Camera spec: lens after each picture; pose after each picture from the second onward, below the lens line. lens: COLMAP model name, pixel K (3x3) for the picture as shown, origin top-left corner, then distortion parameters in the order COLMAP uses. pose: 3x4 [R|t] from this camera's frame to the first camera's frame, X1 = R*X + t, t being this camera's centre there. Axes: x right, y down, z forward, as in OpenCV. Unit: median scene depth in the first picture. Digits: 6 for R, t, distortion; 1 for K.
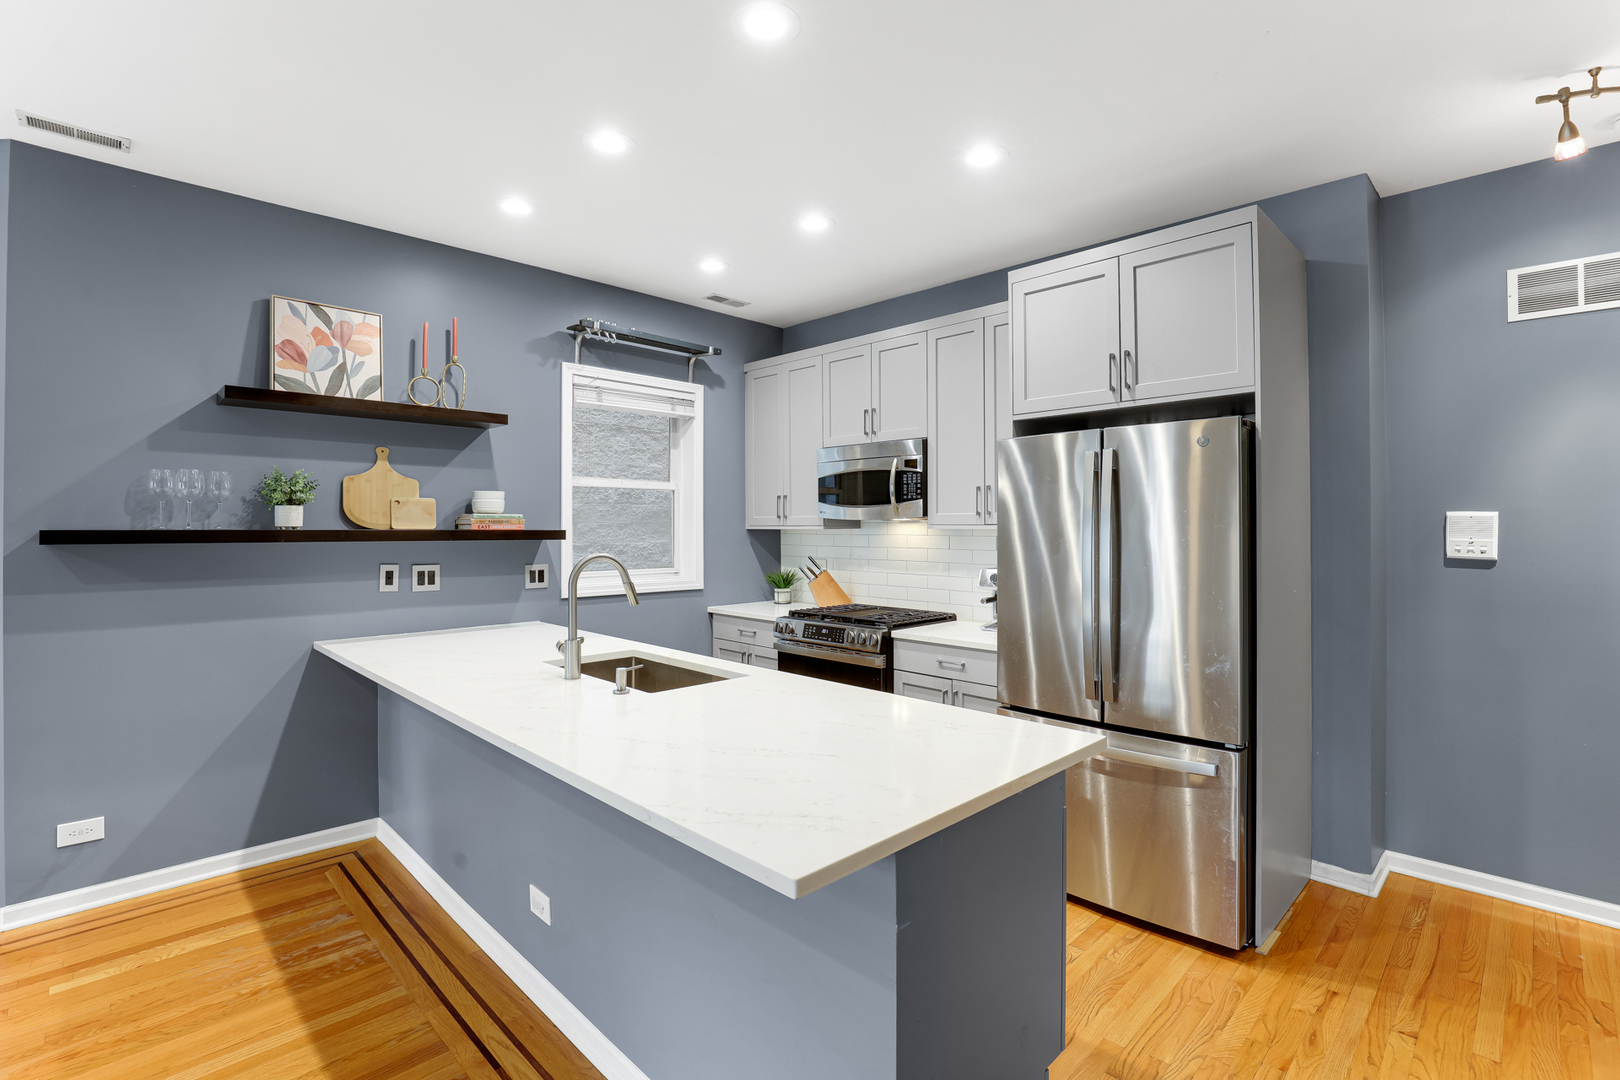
lens RADIAL K [[750.6, 0, 812.5], [0, 750.6, 516.8], [0, 0, 1]] dist [-0.023709, 0.000710]
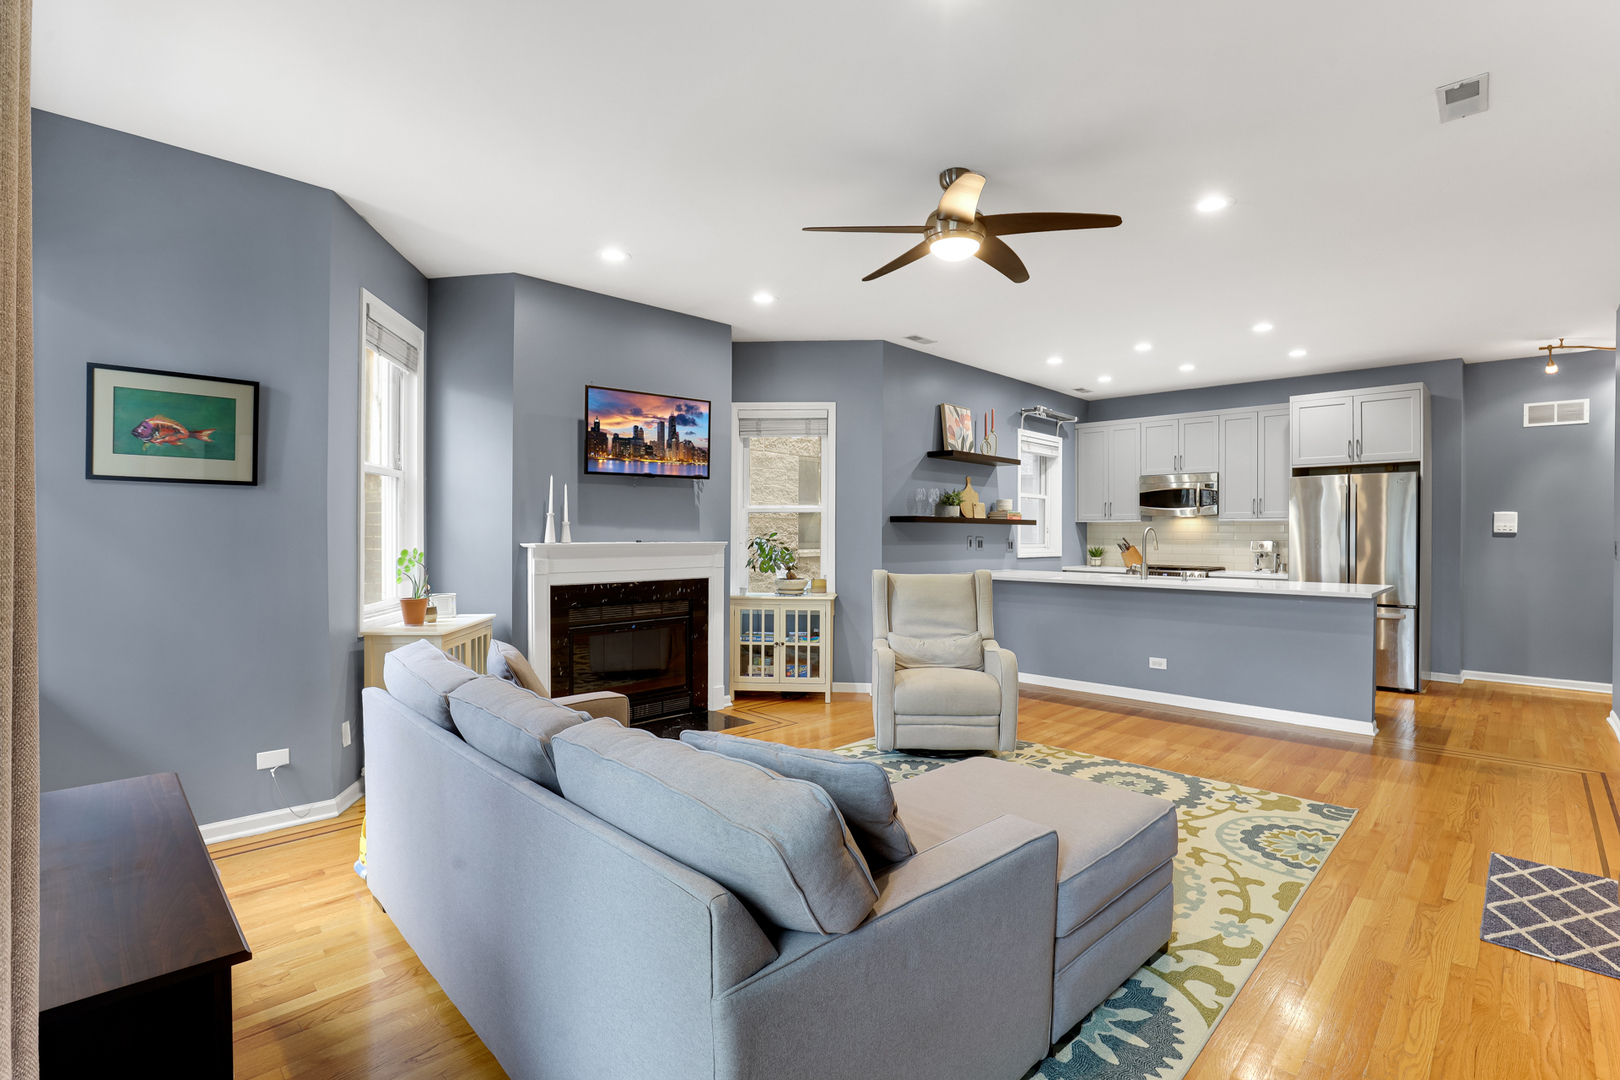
lens RADIAL K [[761.8, 0, 816.1], [0, 761.8, 528.9], [0, 0, 1]] dist [-0.024773, 0.001372]
pose [[0.999857, 0.004756, 0.016201, -0.976420], [-0.004882, 0.999958, 0.007754, 0.029728], [-0.016164, -0.007832, 0.999839, -0.972159]]
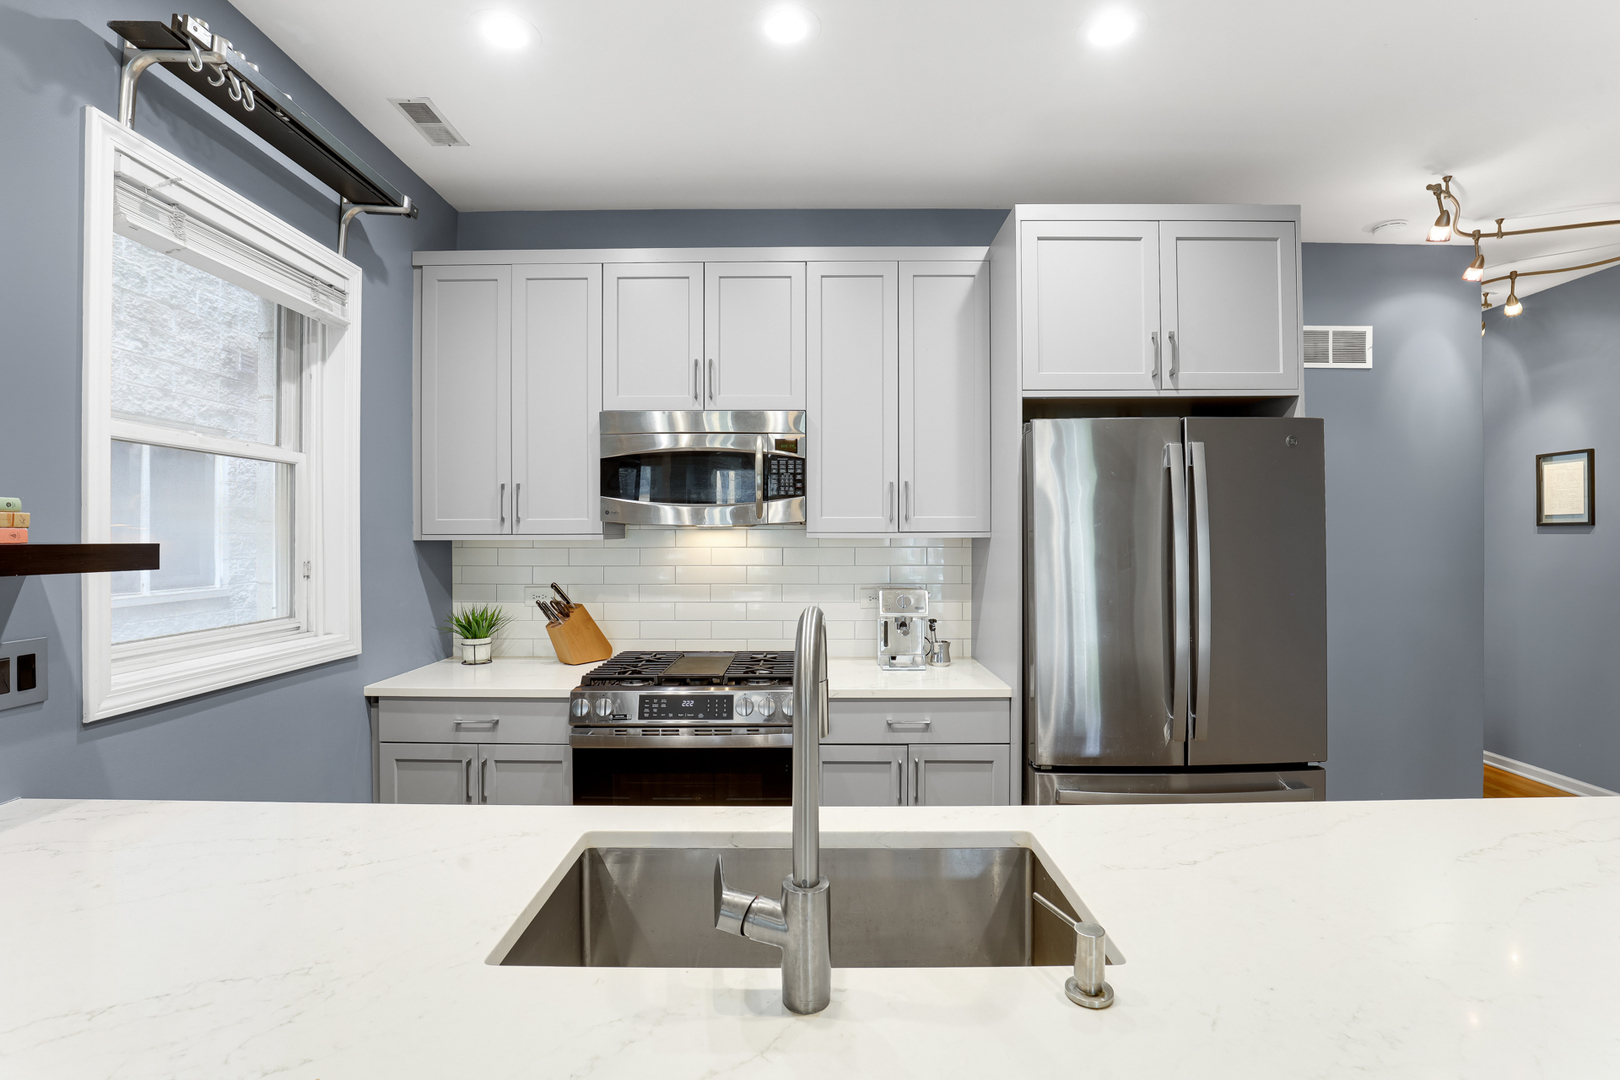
lens RADIAL K [[745.1, 0, 815.0], [0, 745.1, 533.3], [0, 0, 1]] dist [-0.027289, 0.001028]
pose [[0.707118, 0.002011, 0.707093, -0.378218], [-0.006942, 0.999968, 0.004098, 0.009218], [-0.707062, -0.007807, 0.707109, 0.539643]]
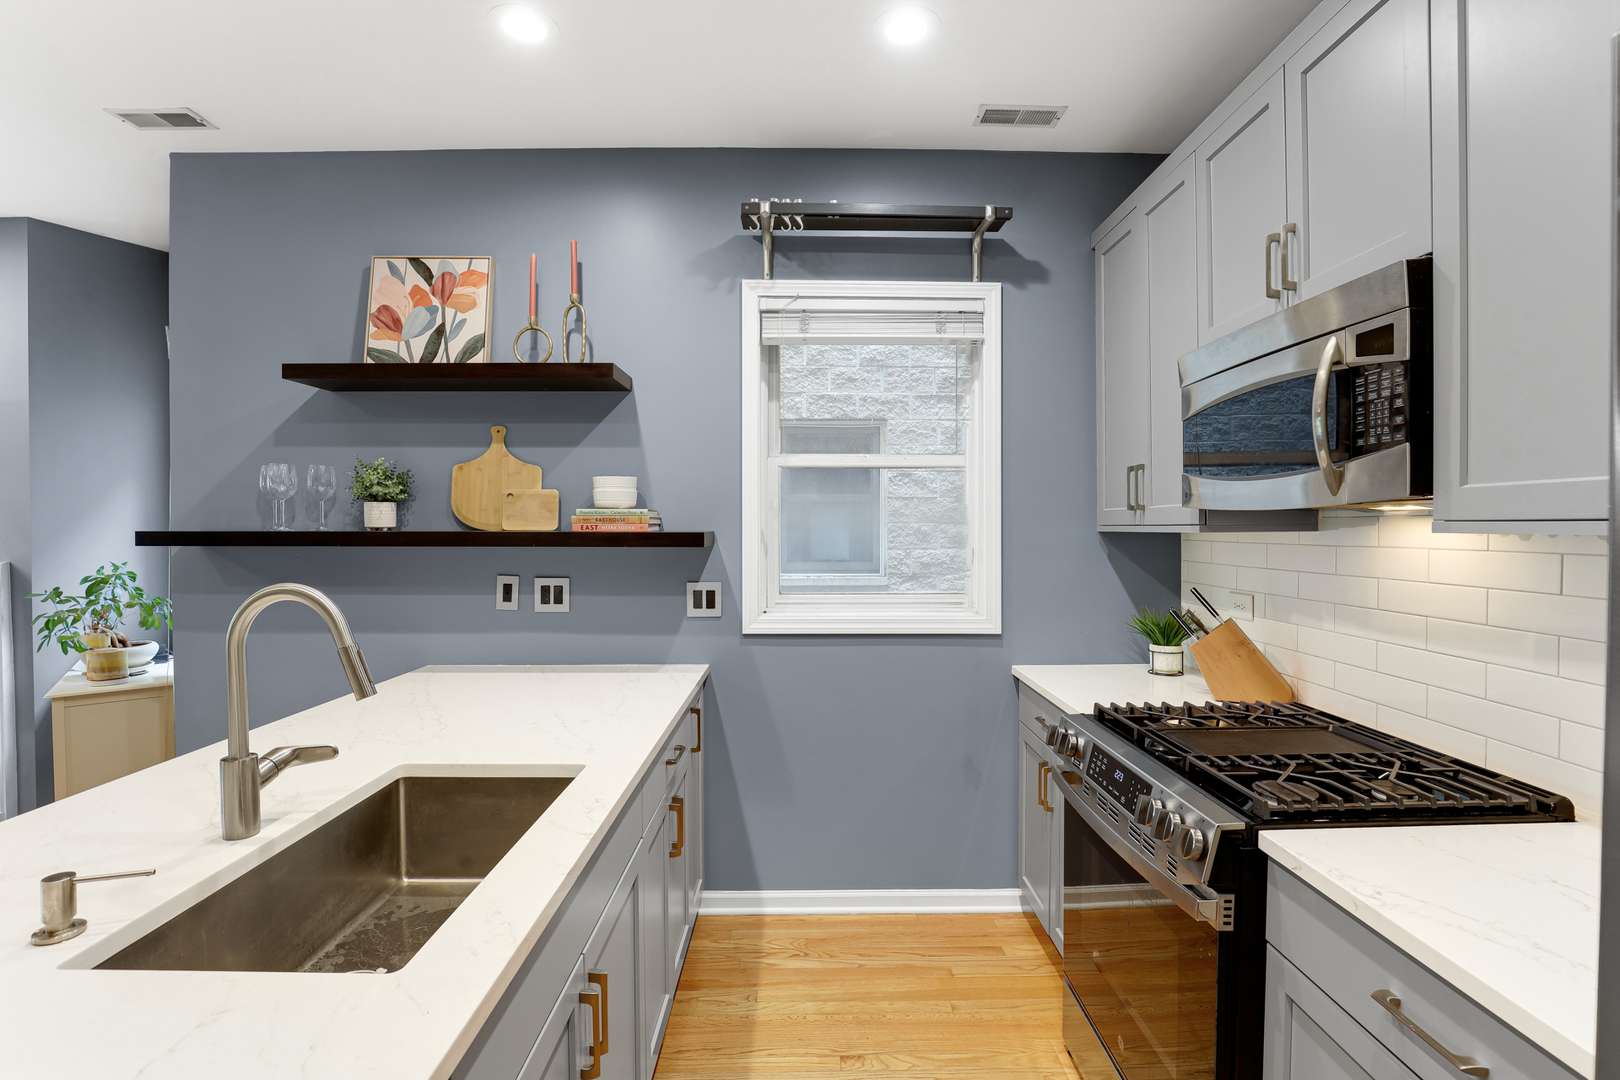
lens RADIAL K [[745.1, 0, 815.0], [0, 745.1, 533.3], [0, 0, 1]] dist [-0.027289, 0.001028]
pose [[0.719544, 0.005527, -0.694425, 0.198588], [0.009205, 0.999805, 0.017495, 0.008727], [0.694386, -0.018980, 0.719353, 0.643172]]
